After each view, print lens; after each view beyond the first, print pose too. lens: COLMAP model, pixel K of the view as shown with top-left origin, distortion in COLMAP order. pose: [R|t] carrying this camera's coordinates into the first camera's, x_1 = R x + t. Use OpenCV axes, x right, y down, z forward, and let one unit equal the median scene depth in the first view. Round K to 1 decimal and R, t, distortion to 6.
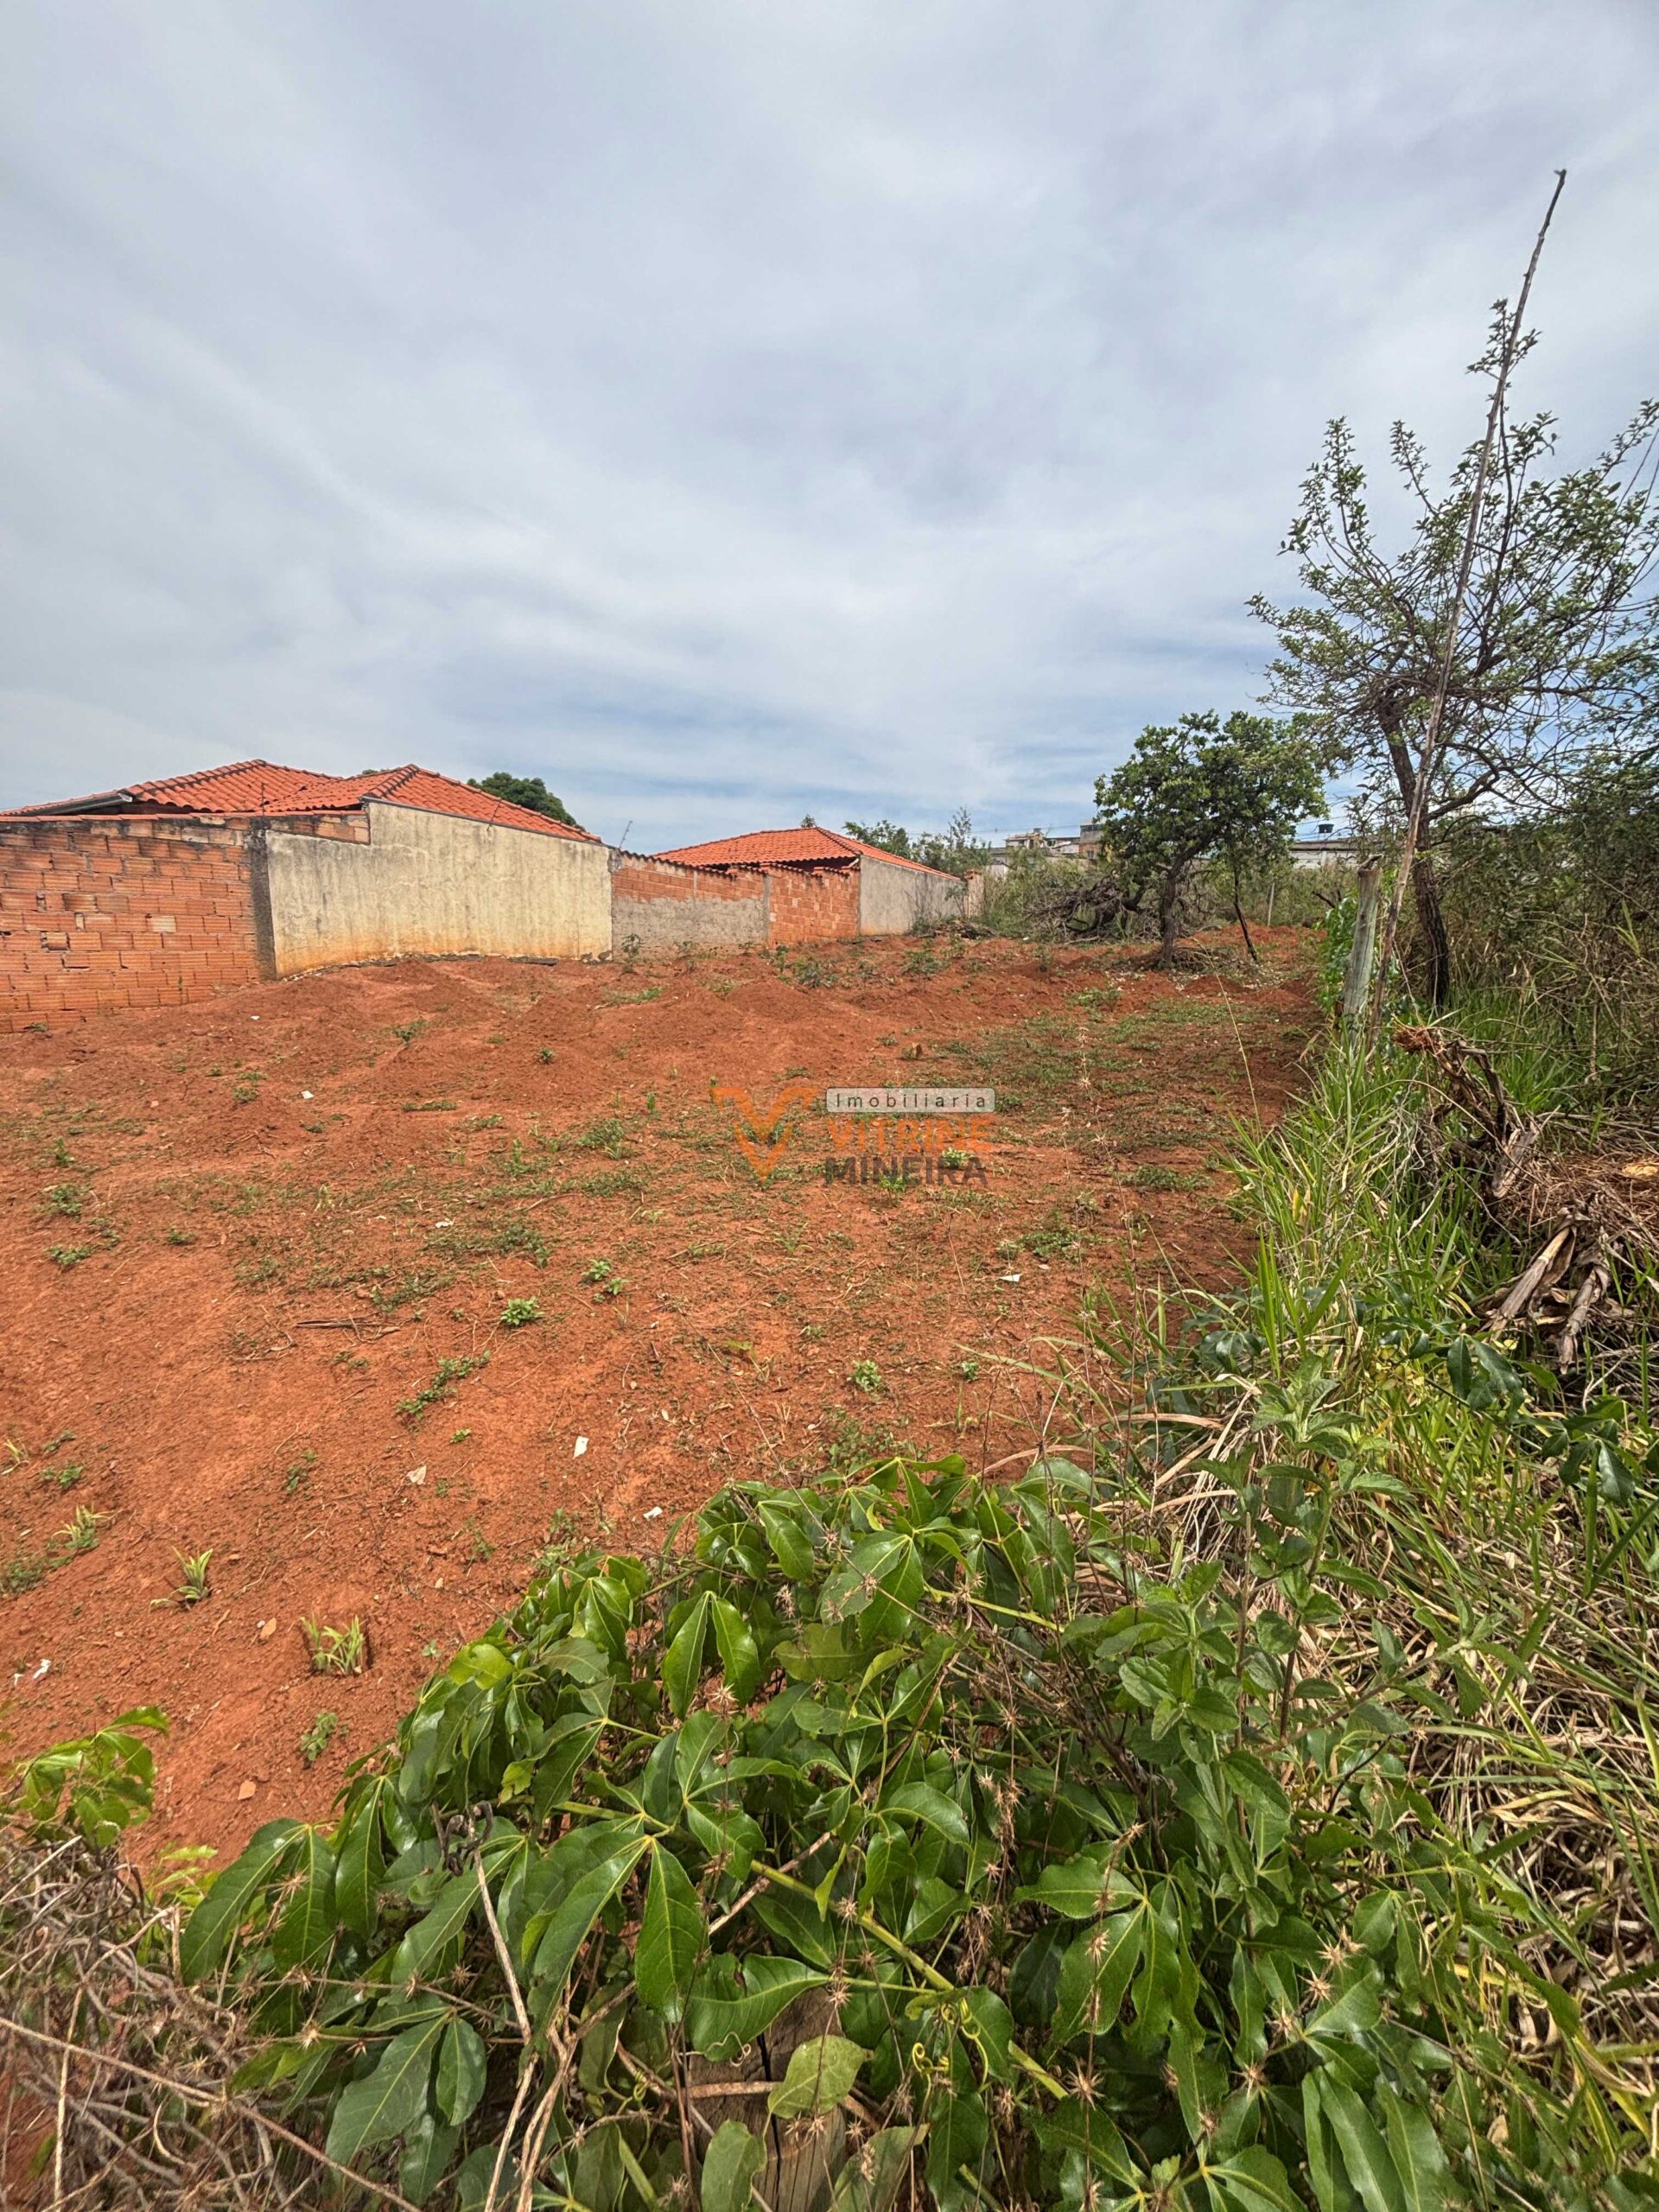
lens RADIAL K [[893.4, 0, 829.5], [0, 893.4, 1106.0], [0, 0, 1]] dist [-0.009281, 0.003916]
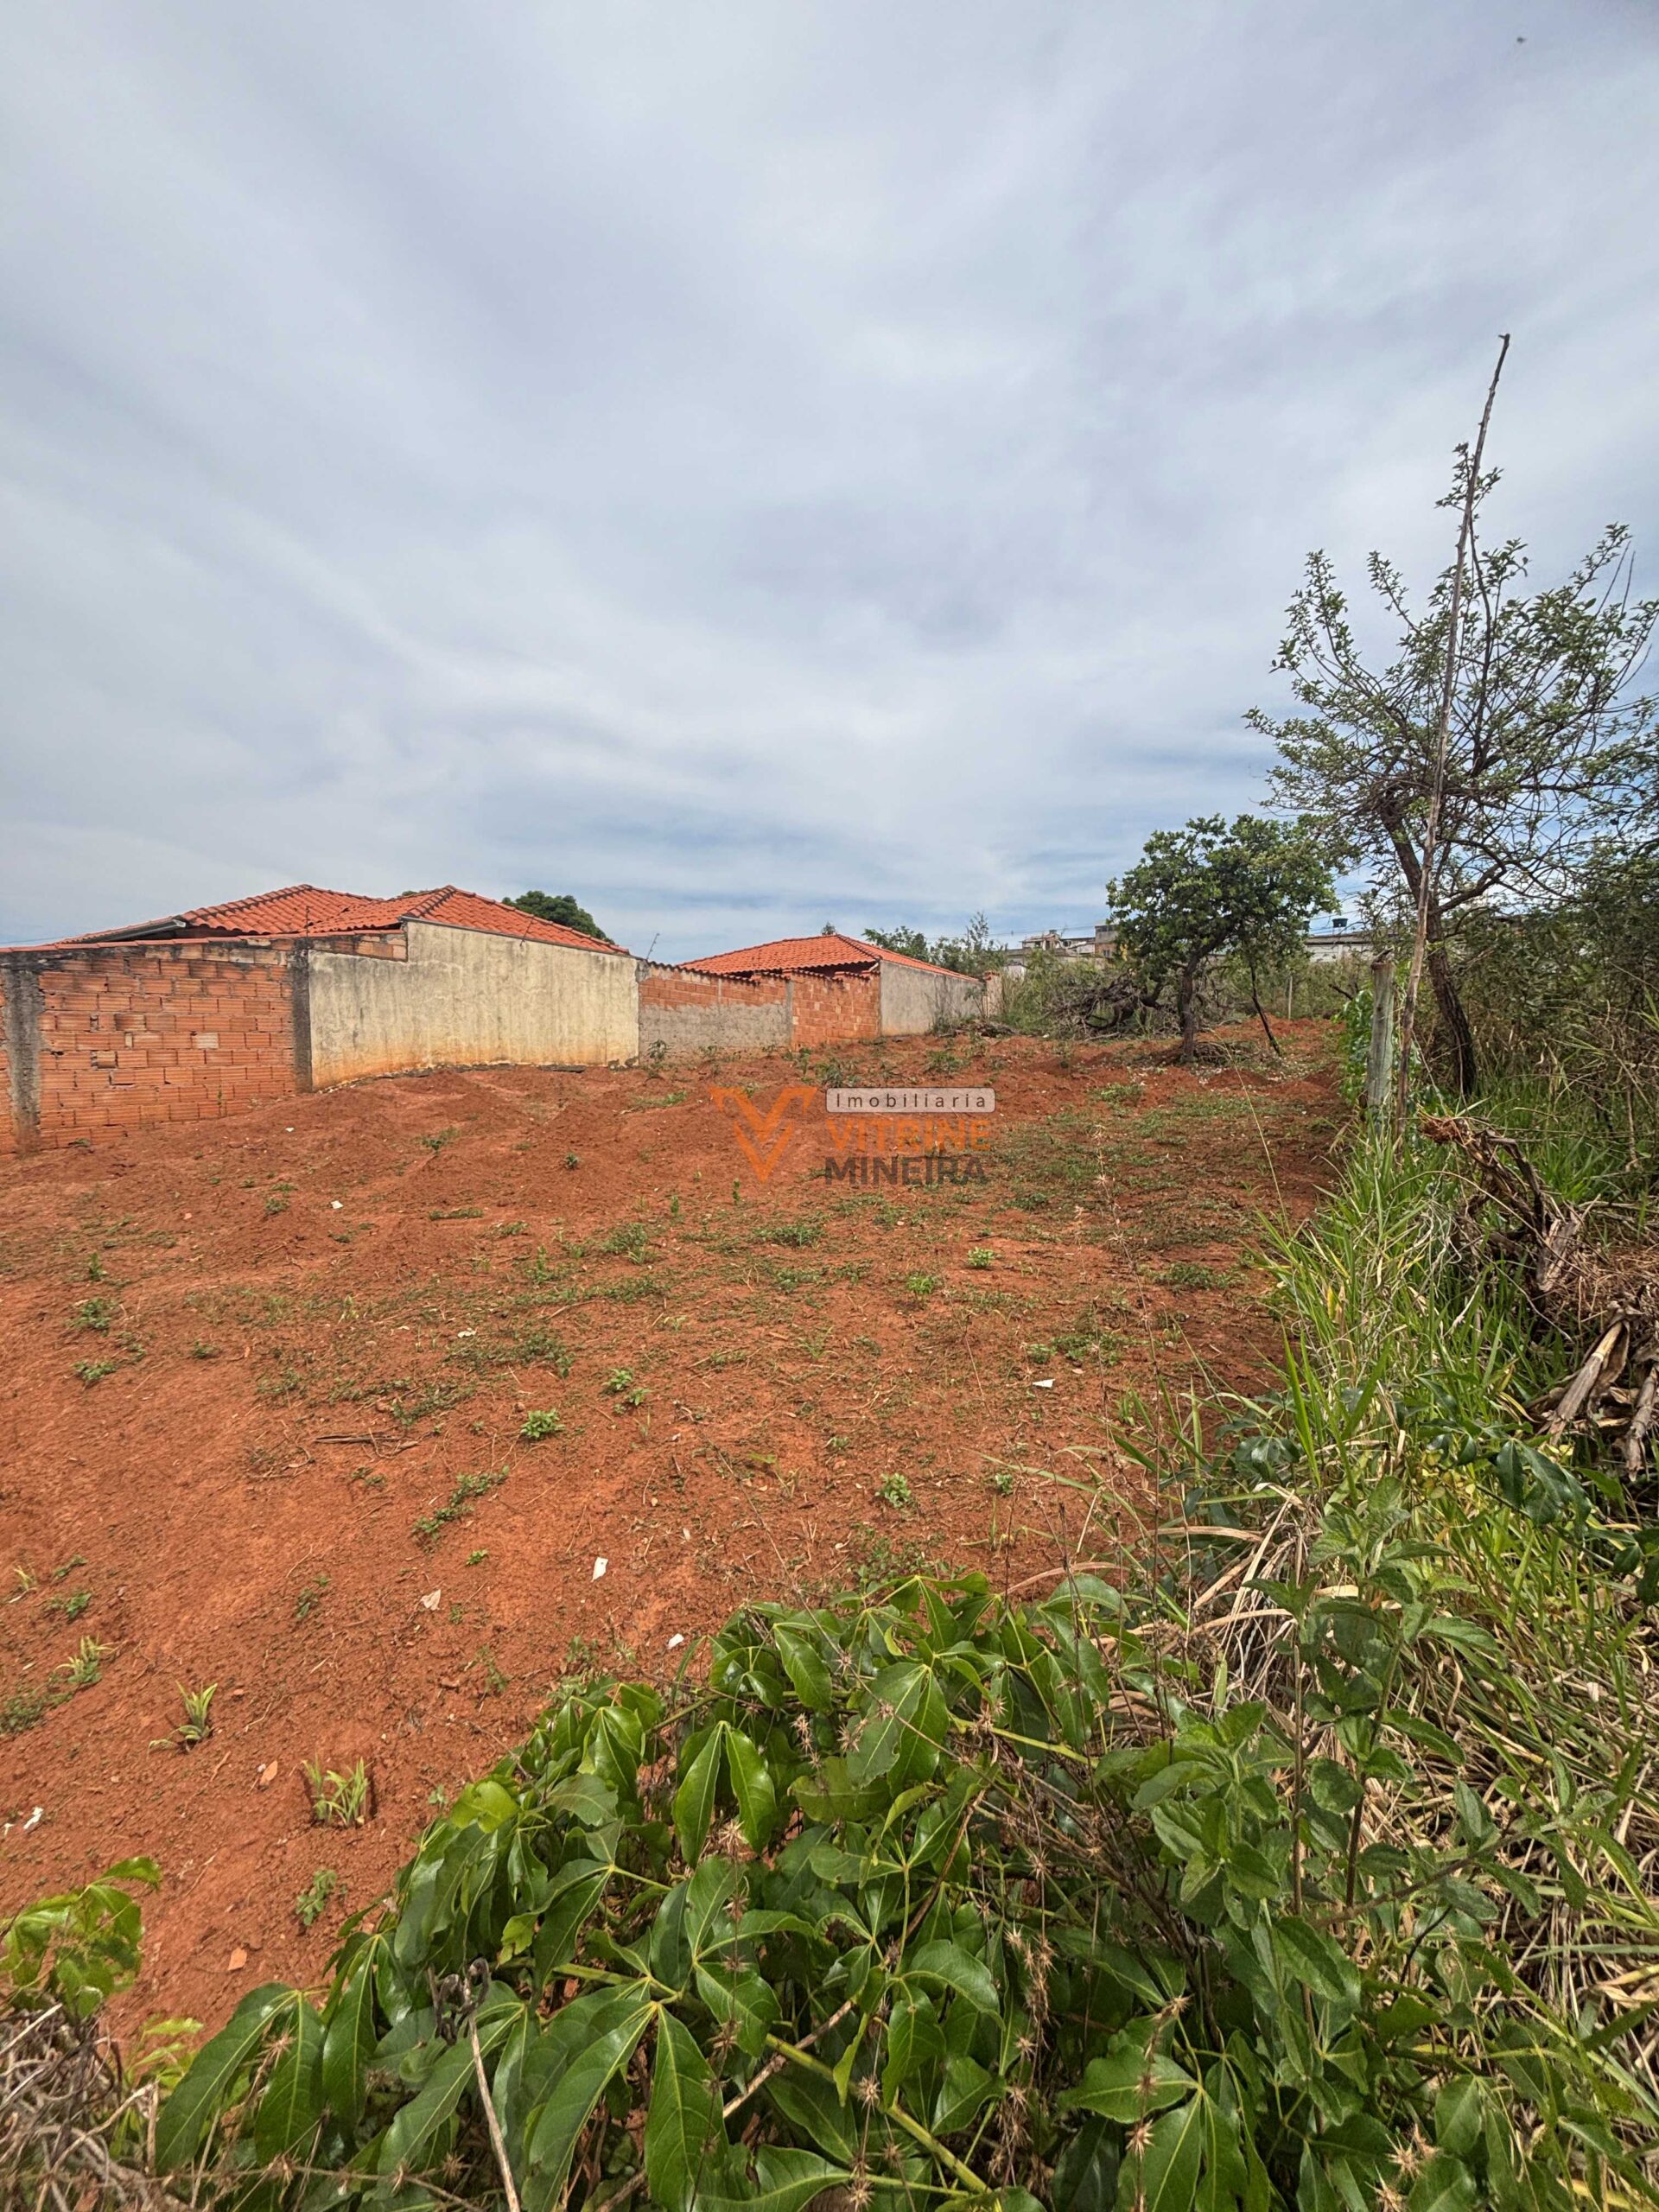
lens RADIAL K [[893.3, 0, 830.0], [0, 893.3, 1103.8], [0, 0, 1]] dist [-0.002671, -0.000101]
pose [[0.999454, -0.019870, -0.026402, 0.002874], [0.016713, 0.993247, -0.114810, -0.000782], [0.028505, 0.114306, 0.993037, -0.003882]]
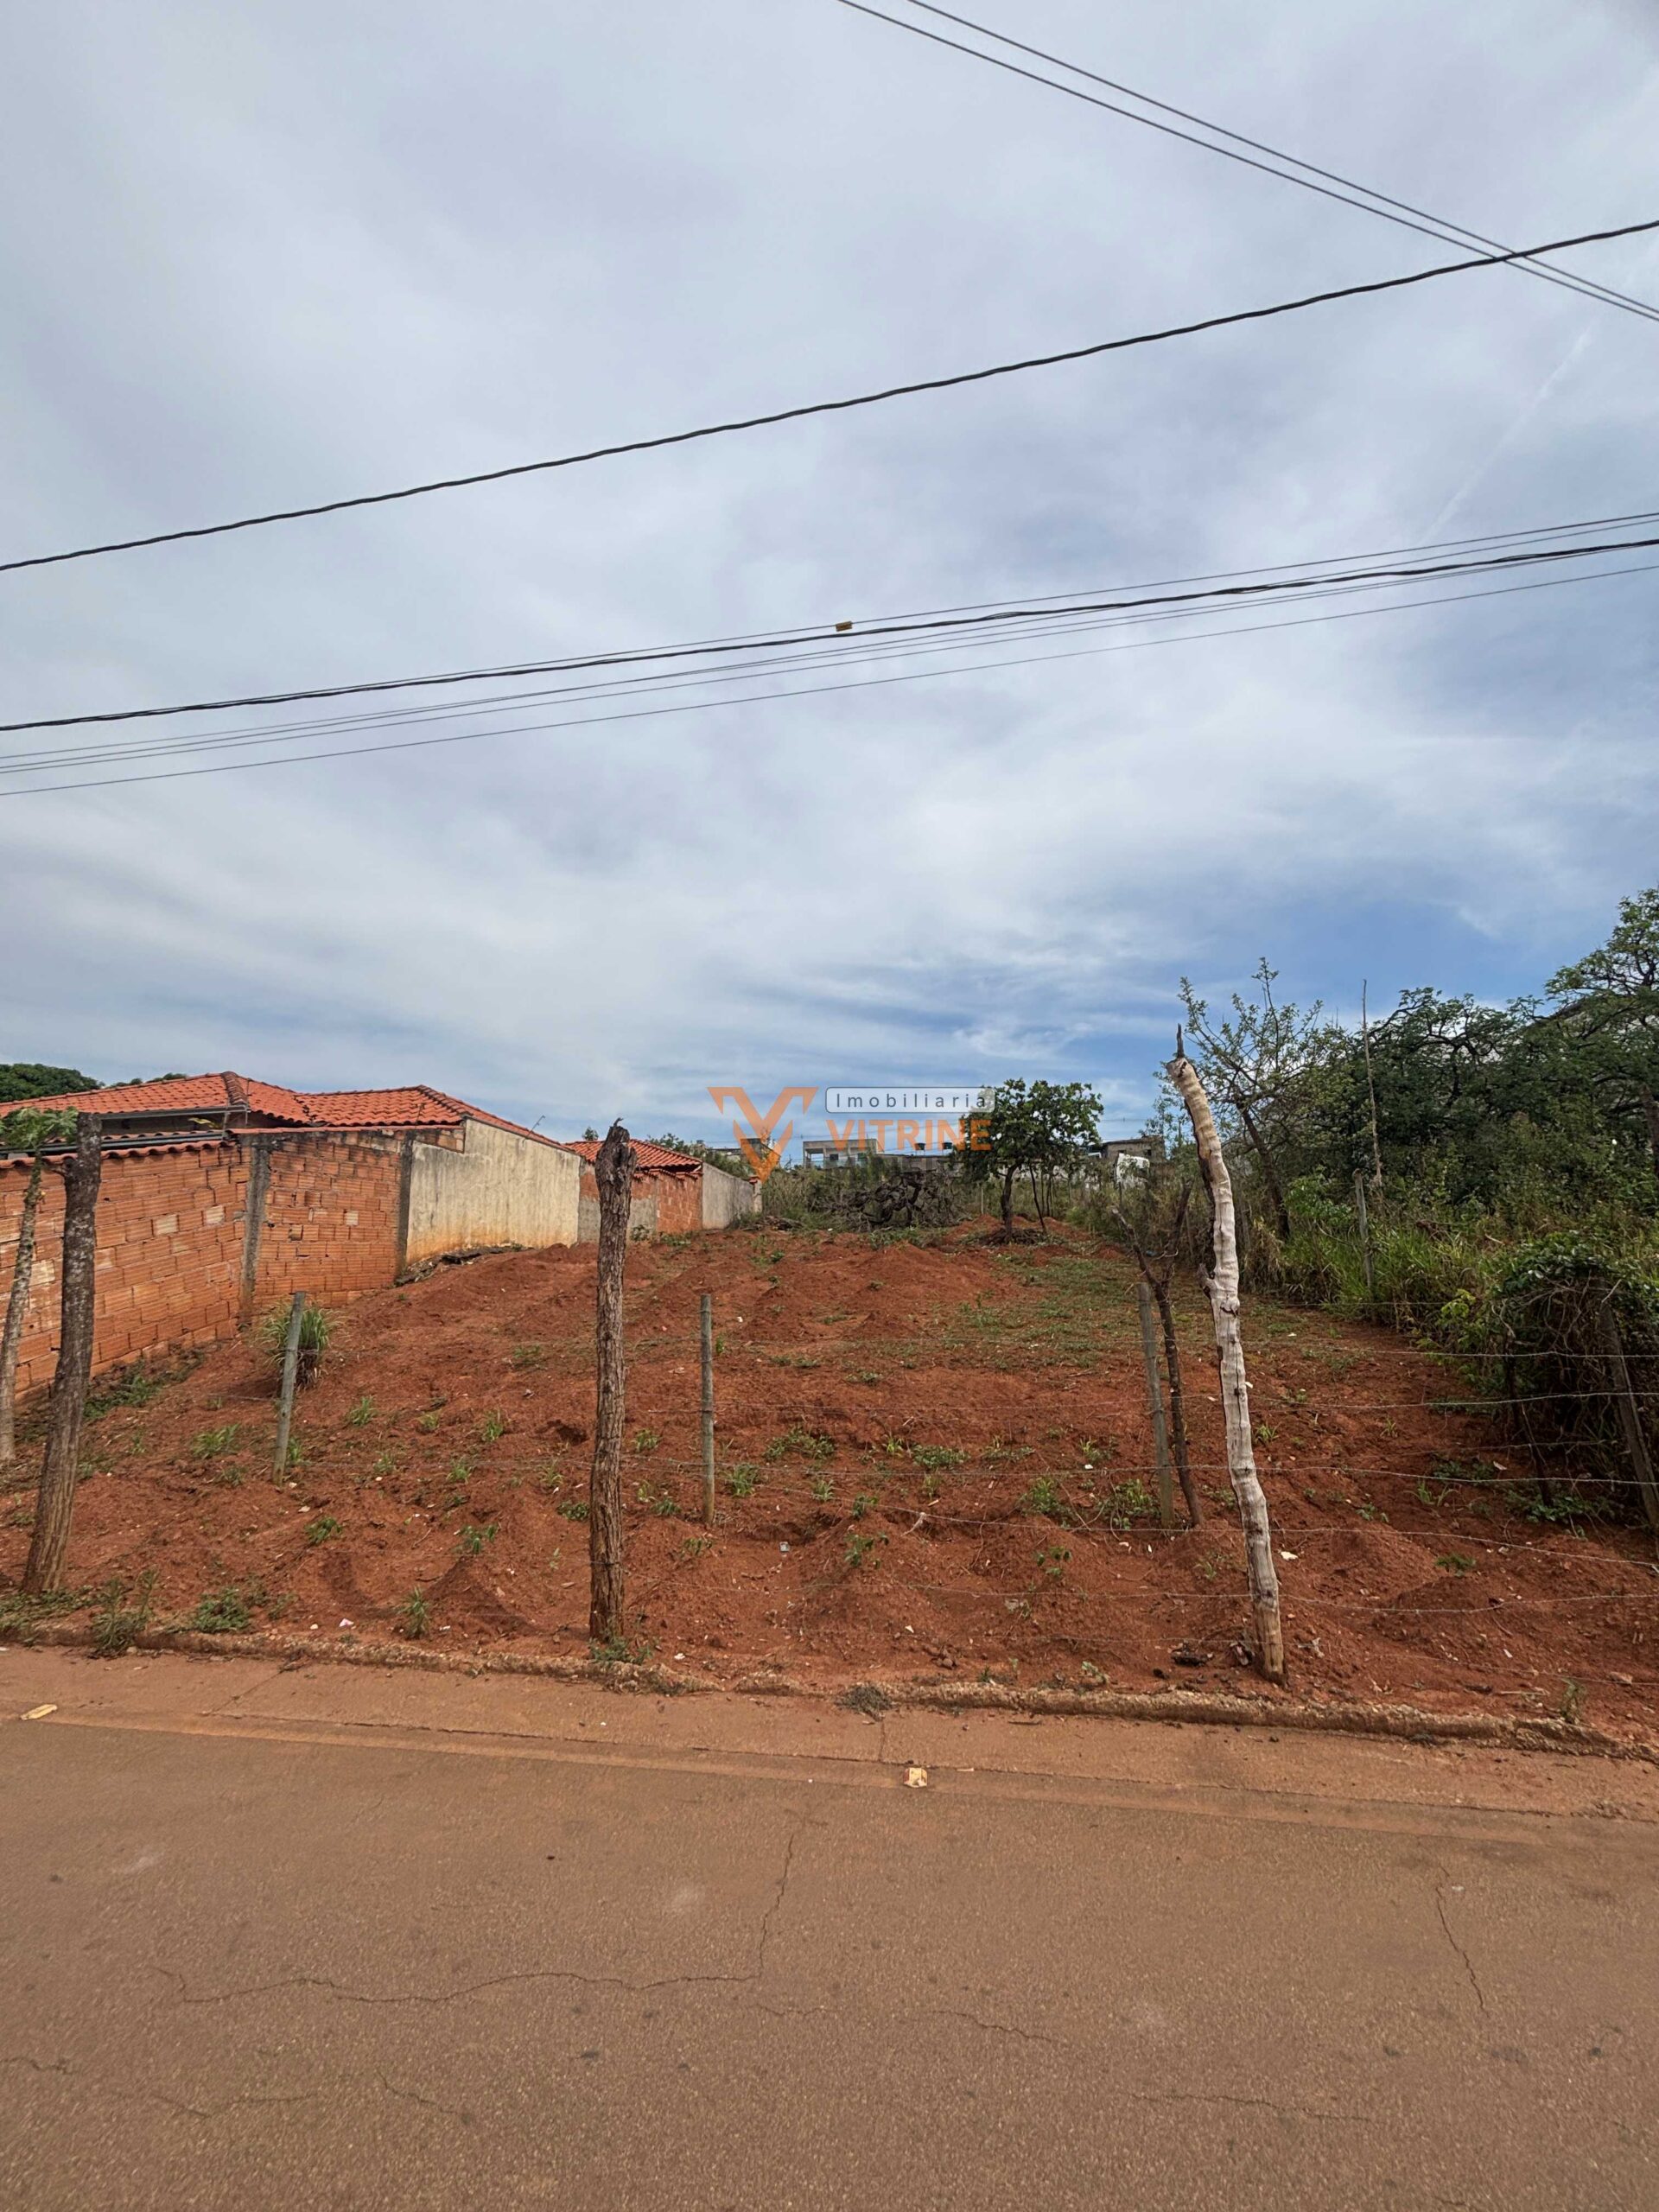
lens RADIAL K [[910.0, 0, 829.5], [0, 910.0, 1106.0], [0, 0, 1]] dist [0.021802, 0.000183]
pose [[0.915478, 0.033569, 0.400966, -1.455960], [0.100859, 0.945554, -0.309443, 0.188114], [-0.389523, 0.323729, 0.862248, -0.661478]]
